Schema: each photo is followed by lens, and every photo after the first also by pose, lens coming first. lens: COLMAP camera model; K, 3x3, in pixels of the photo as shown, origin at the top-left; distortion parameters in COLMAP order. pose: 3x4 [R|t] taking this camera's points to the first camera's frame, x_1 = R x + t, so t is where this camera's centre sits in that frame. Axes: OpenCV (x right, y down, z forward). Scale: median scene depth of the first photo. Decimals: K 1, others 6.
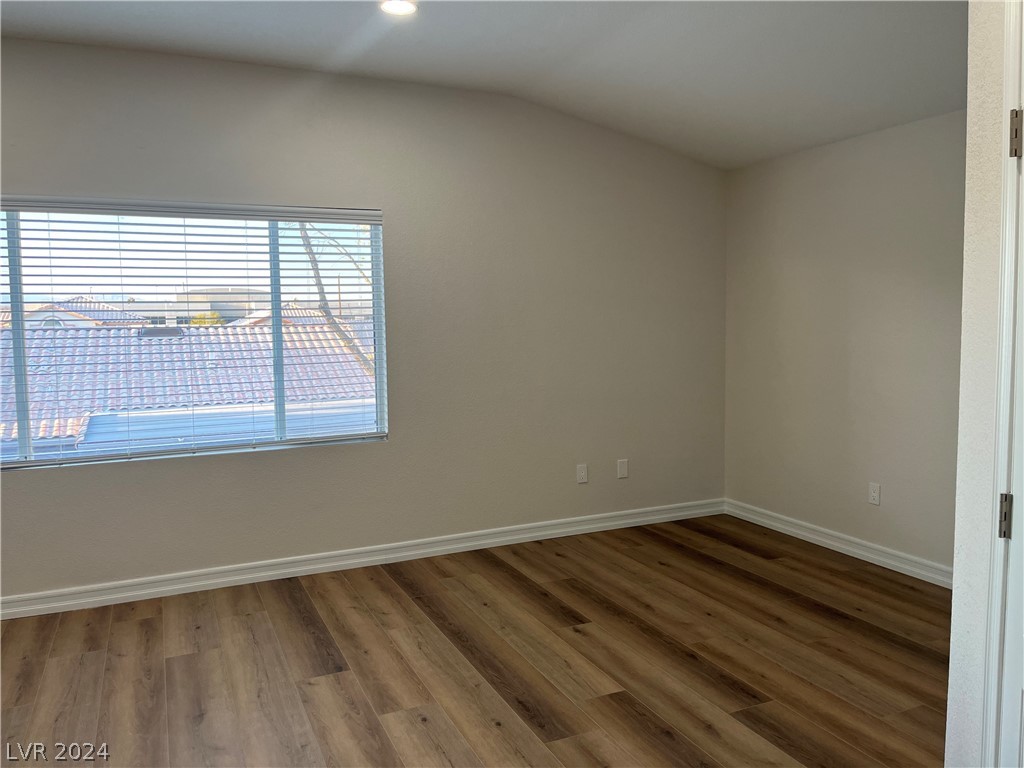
lens RADIAL K [[778.2, 0, 505.7], [0, 778.2, 379.3], [0, 0, 1]] dist [0.066251, -0.075762]
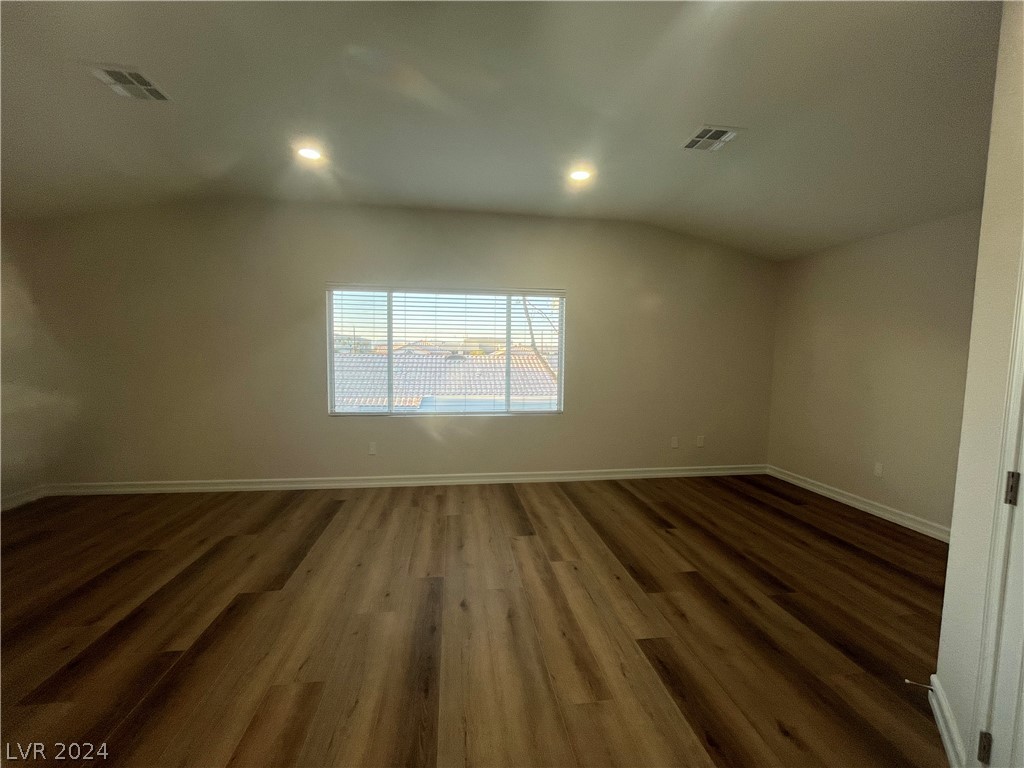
lens RADIAL K [[415.7, 0, 511.8], [0, 415.7, 389.2], [0, 0, 1]] dist [0.001718, -0.001405]
pose [[0.960575, 0.048820, -0.273700, -0.002509], [-0.047782, 0.998803, 0.010462, 0.014841], [0.273883, 0.003029, 0.961758, 0.031095]]
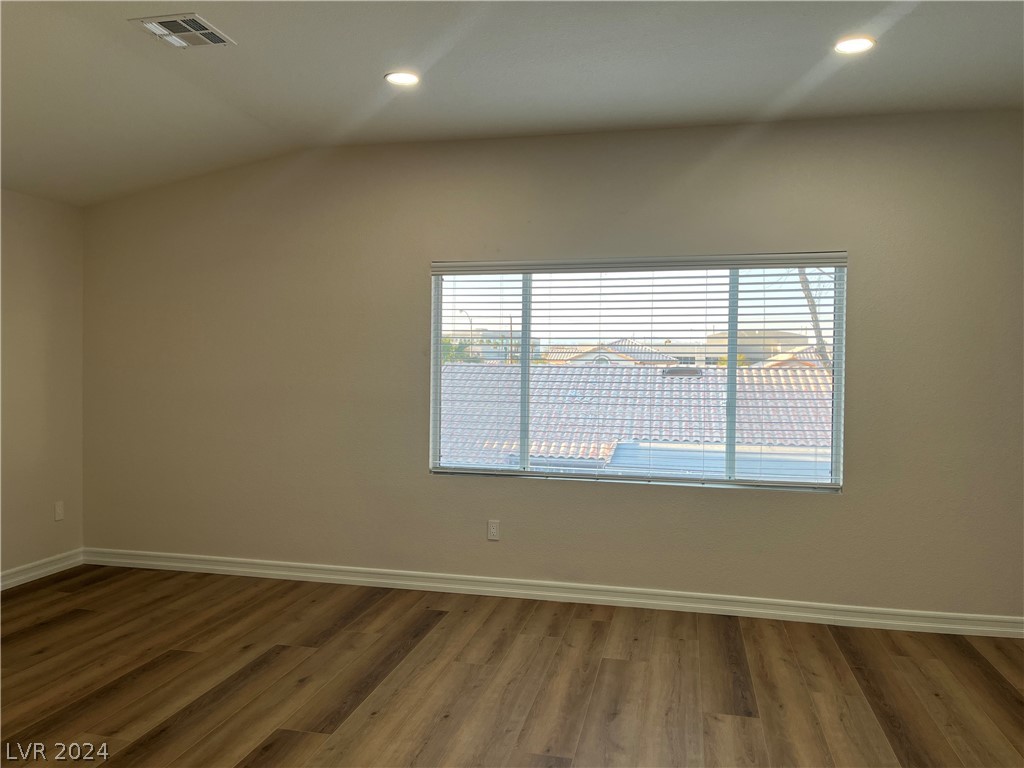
lens RADIAL K [[778.2, 0, 512.5], [0, 778.2, 388.0], [0, 0, 1]] dist [0.066251, -0.075762]
pose [[0.798151, 0.043517, -0.600884, 0.109691], [-0.068902, 0.997437, -0.019286, -0.003597], [0.598505, 0.056795, 0.799104, -0.003161]]
